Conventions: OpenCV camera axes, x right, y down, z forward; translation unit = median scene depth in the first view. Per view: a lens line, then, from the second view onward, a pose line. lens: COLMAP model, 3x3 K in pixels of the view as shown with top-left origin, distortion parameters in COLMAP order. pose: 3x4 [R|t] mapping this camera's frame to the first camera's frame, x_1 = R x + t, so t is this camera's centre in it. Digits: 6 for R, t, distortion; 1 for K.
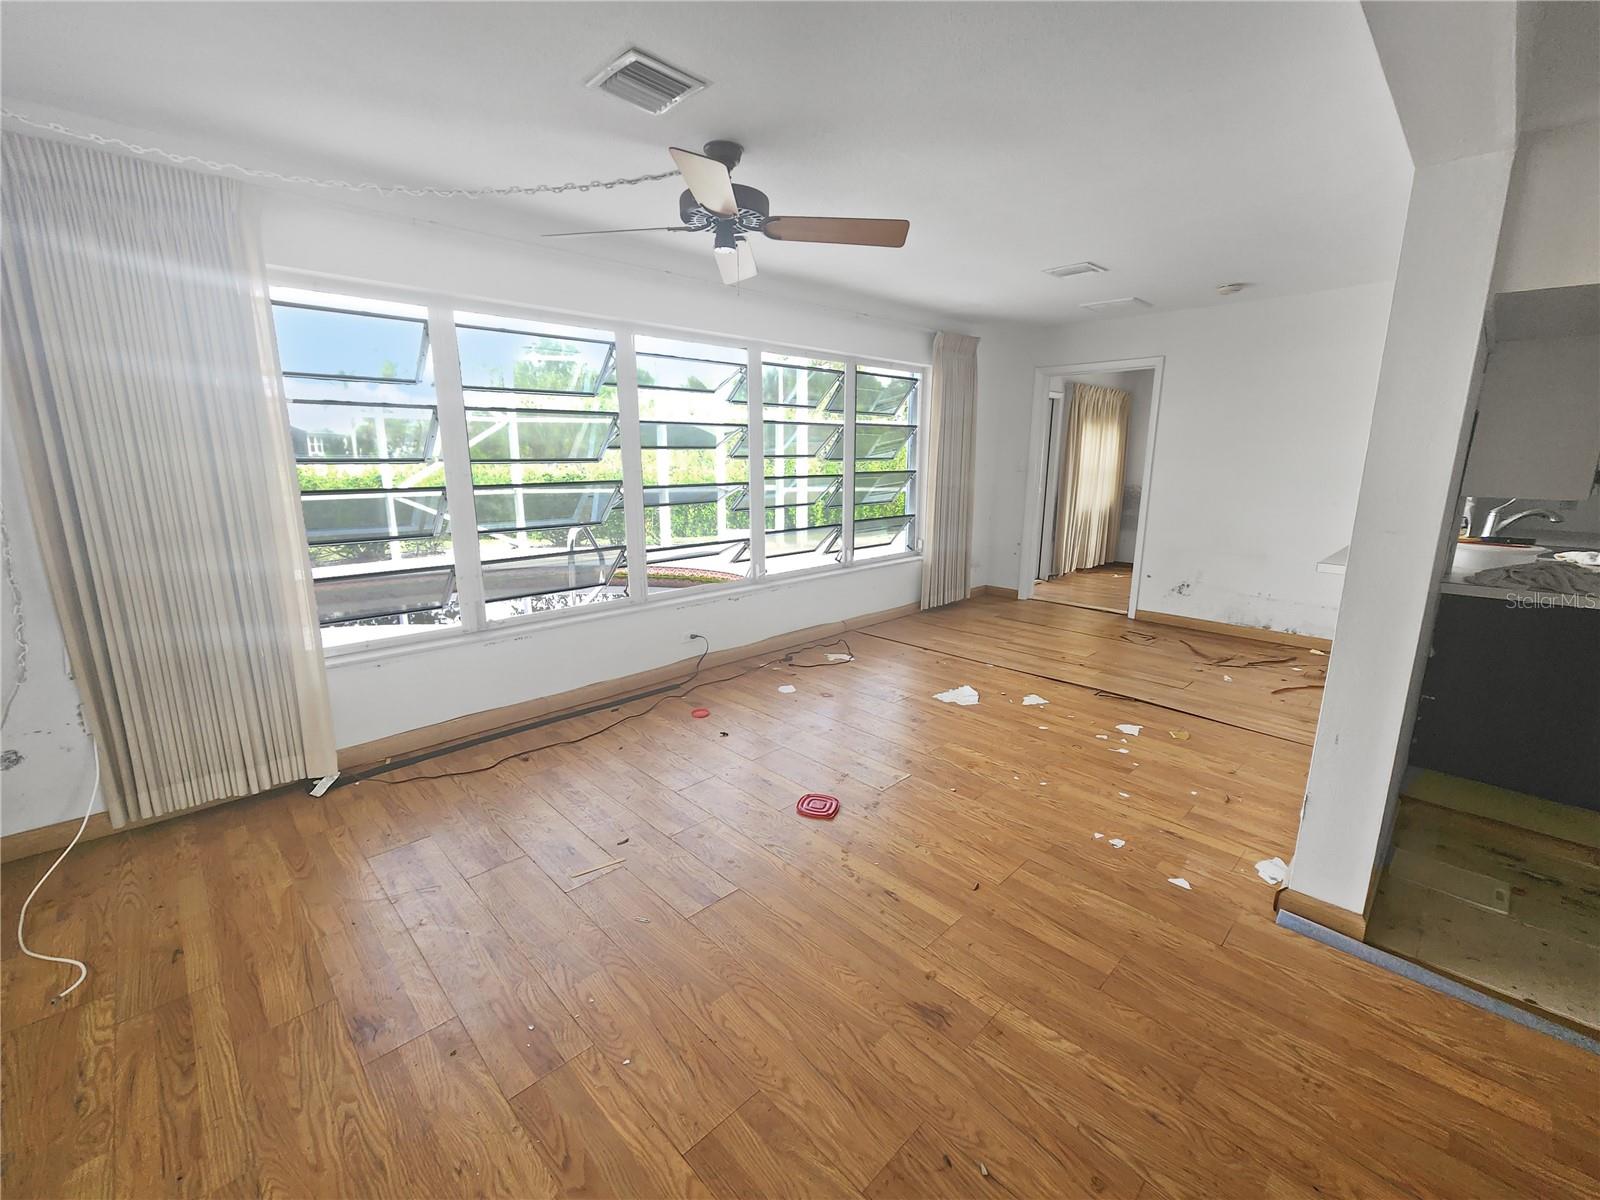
lens RADIAL K [[683.7, 0, 800.0], [0, 683.7, 600.0], [0, 0, 1]] dist [-0.006866, 0.005901]
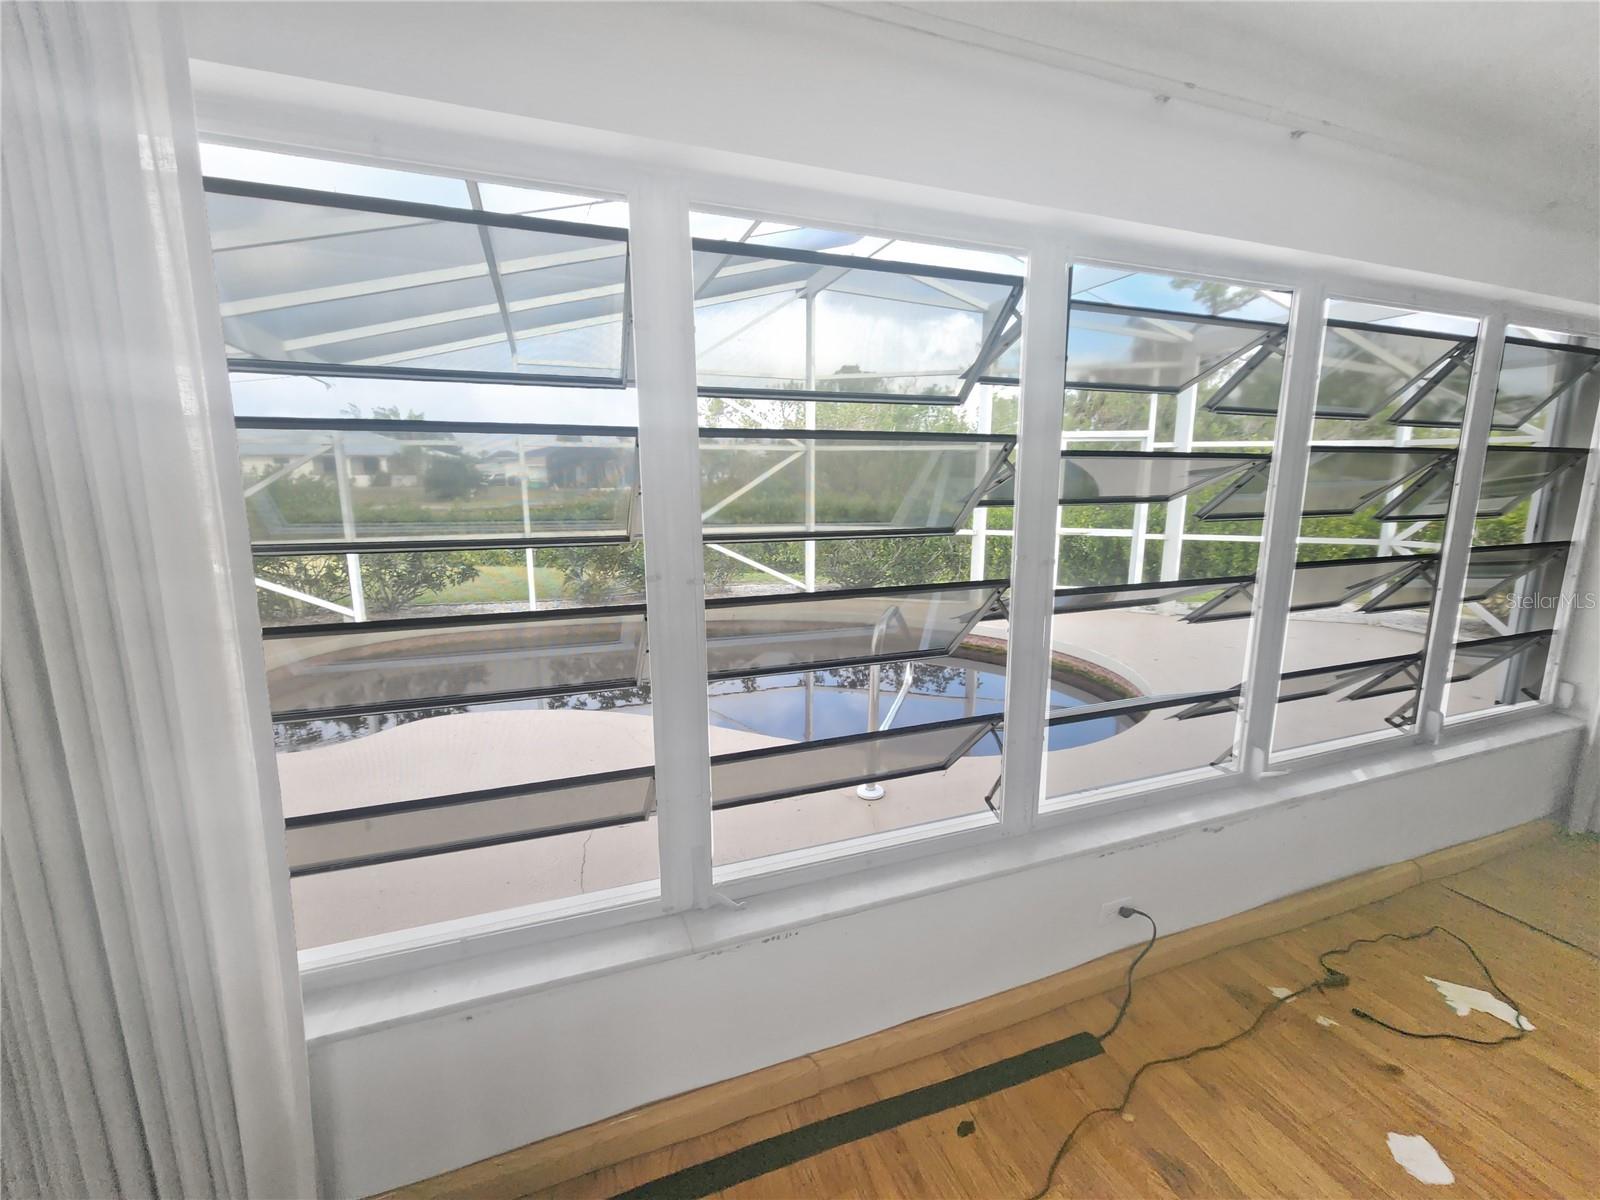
lens RADIAL K [[683.7, 0, 800.0], [0, 683.7, 600.0], [0, 0, 1]] dist [-0.006866, 0.005901]
pose [[0.919268, 0.058705, -0.389231, -0.211540], [-0.071492, 0.997271, -0.018437, -0.150052], [0.387086, 0.044776, 0.920956, 0.529690]]
